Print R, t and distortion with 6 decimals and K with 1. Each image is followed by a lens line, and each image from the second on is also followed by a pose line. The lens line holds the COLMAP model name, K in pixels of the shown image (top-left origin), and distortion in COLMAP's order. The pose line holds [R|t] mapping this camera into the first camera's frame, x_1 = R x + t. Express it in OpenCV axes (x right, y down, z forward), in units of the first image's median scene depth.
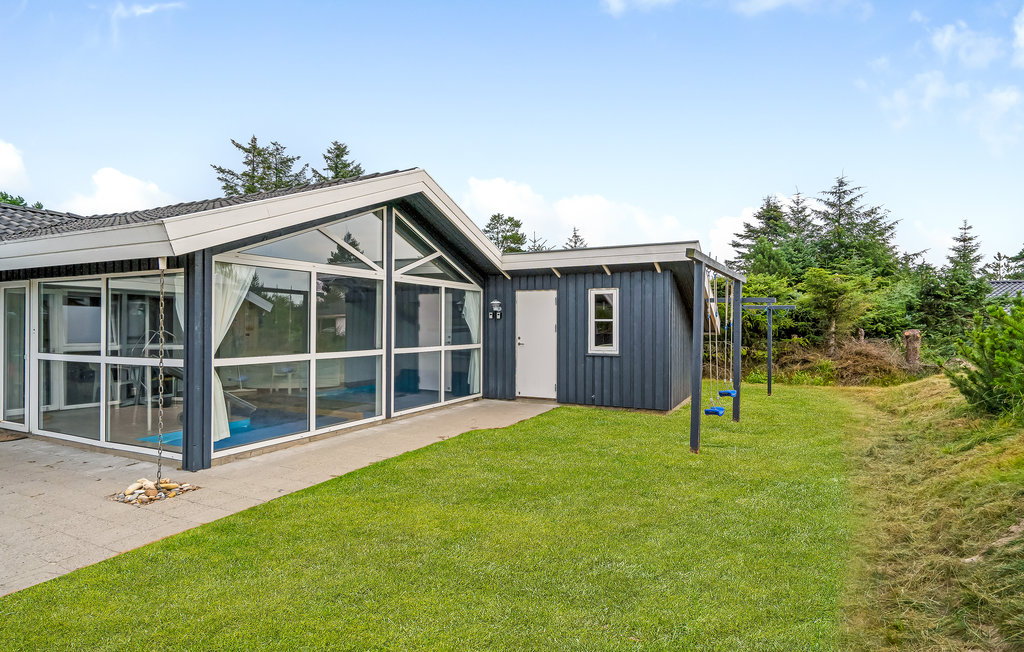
lens RADIAL K [[554.6, 0, 512.0], [0, 554.6, 326.0], [0, 0, 1]] dist [0.000365, 0.000864]
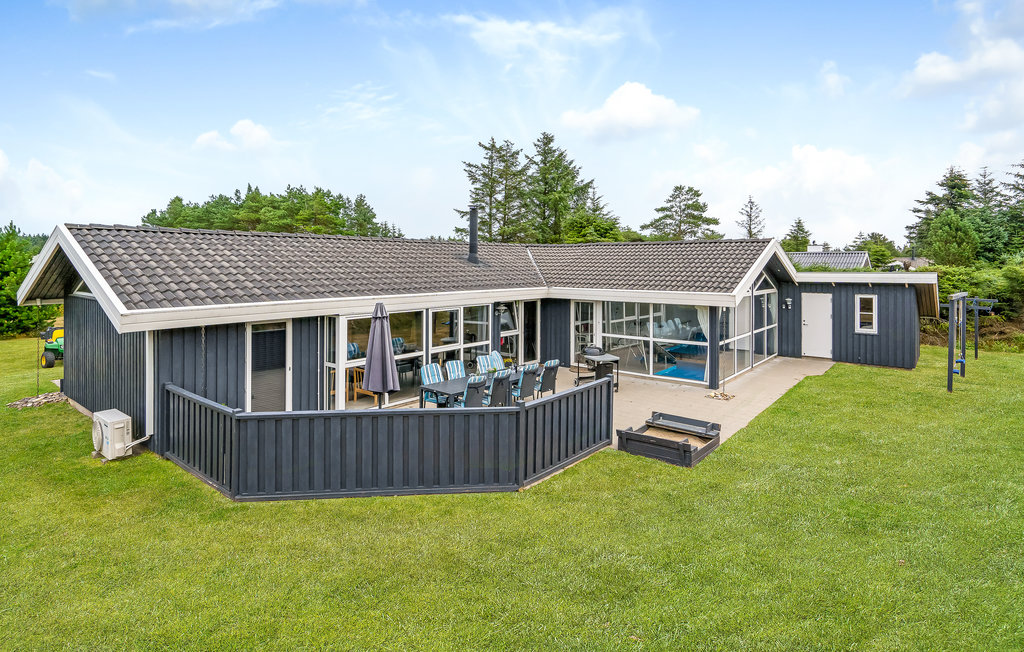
lens RADIAL K [[540.0, 0, 513.8], [0, 540.0, 268.1], [0, 0, 1]] dist [0.004796, 0.000452]
pose [[0.974717, -0.002131, -0.223434, -0.481849], [0.003253, 0.999984, 0.004656, -0.149488], [0.223420, -0.005265, 0.974708, -0.794475]]
